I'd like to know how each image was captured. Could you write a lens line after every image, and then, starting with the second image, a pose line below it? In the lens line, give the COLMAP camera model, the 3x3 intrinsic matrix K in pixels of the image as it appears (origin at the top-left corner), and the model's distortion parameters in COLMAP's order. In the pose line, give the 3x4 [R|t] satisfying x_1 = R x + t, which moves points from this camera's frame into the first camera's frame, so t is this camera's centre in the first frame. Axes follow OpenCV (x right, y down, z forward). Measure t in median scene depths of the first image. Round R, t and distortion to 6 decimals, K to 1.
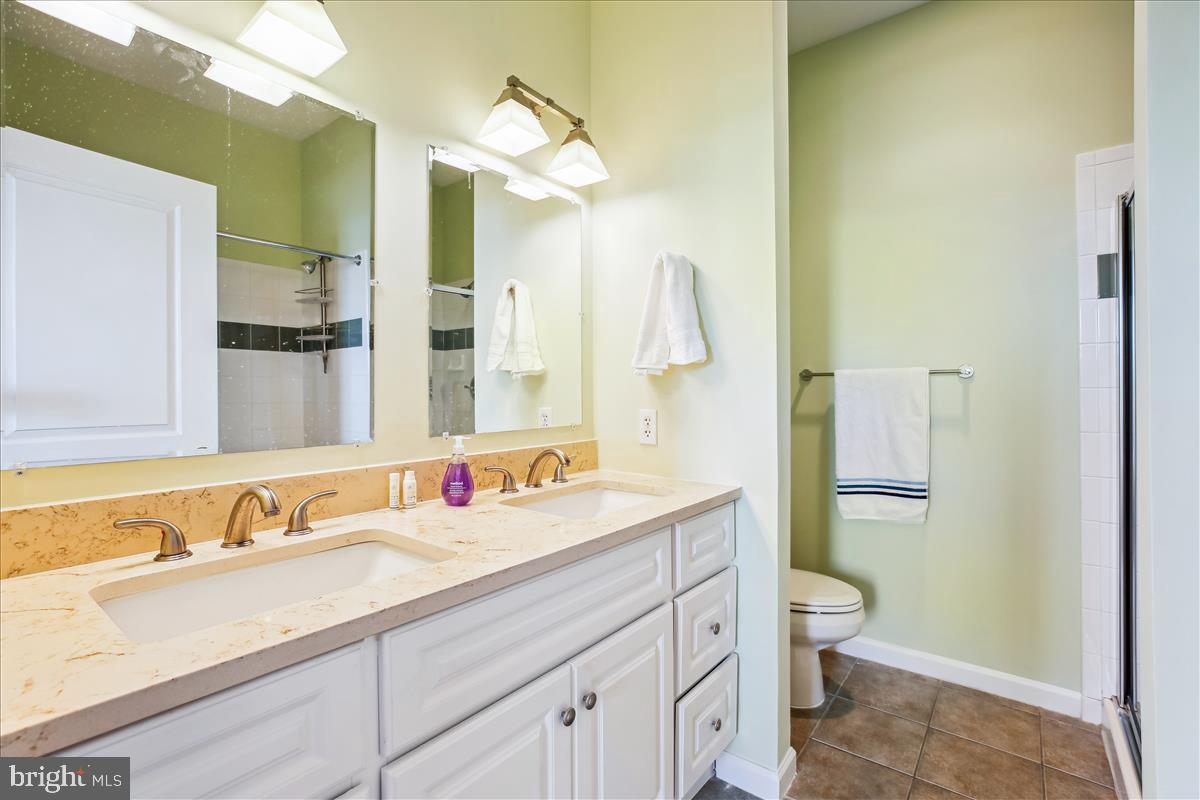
lens RADIAL K [[547.8, 0, 583.1], [0, 547.8, 396.0], [0, 0, 1]] dist [-0.015612, 0.003774]
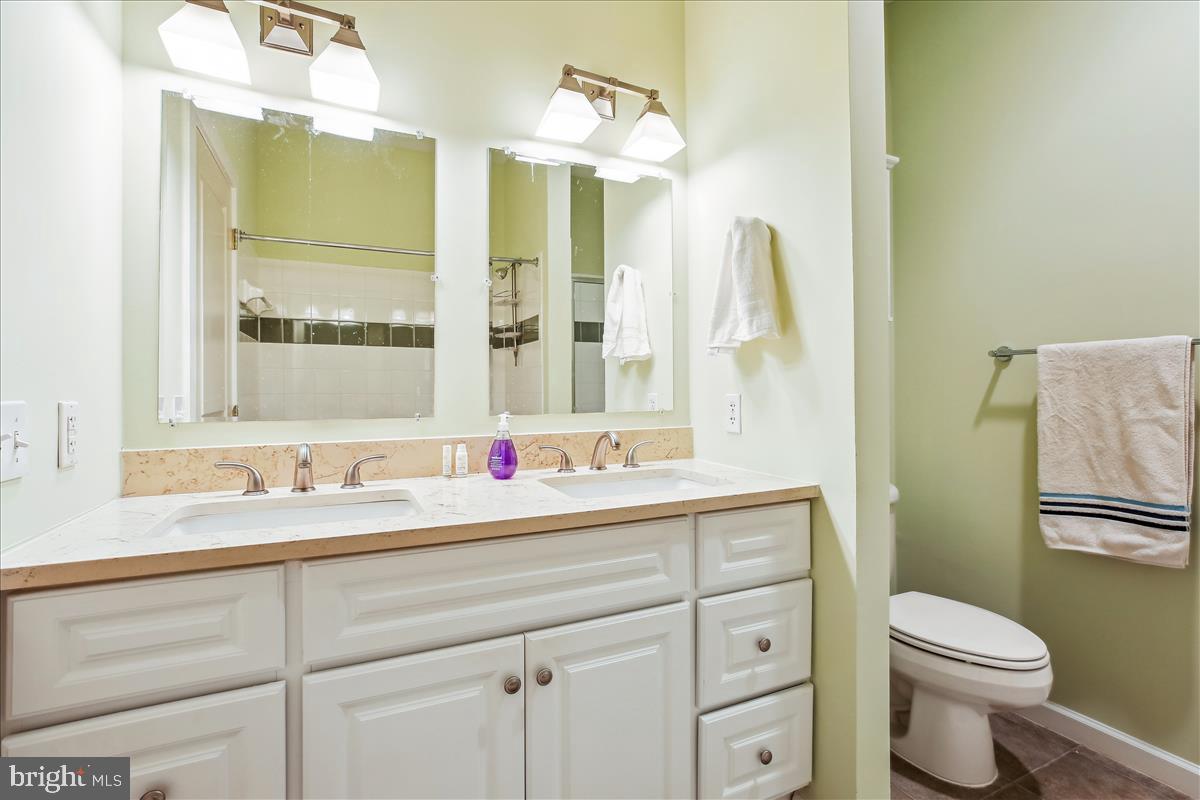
lens RADIAL K [[547.8, 0, 563.0], [0, 547.8, 389.8], [0, 0, 1]] dist [-0.015612, 0.003774]
pose [[0.893808, 0.002045, -0.448446, 0.287805], [-0.003210, 0.999993, -0.001837, 0.021828], [0.448439, 0.003081, 0.893808, 0.073931]]
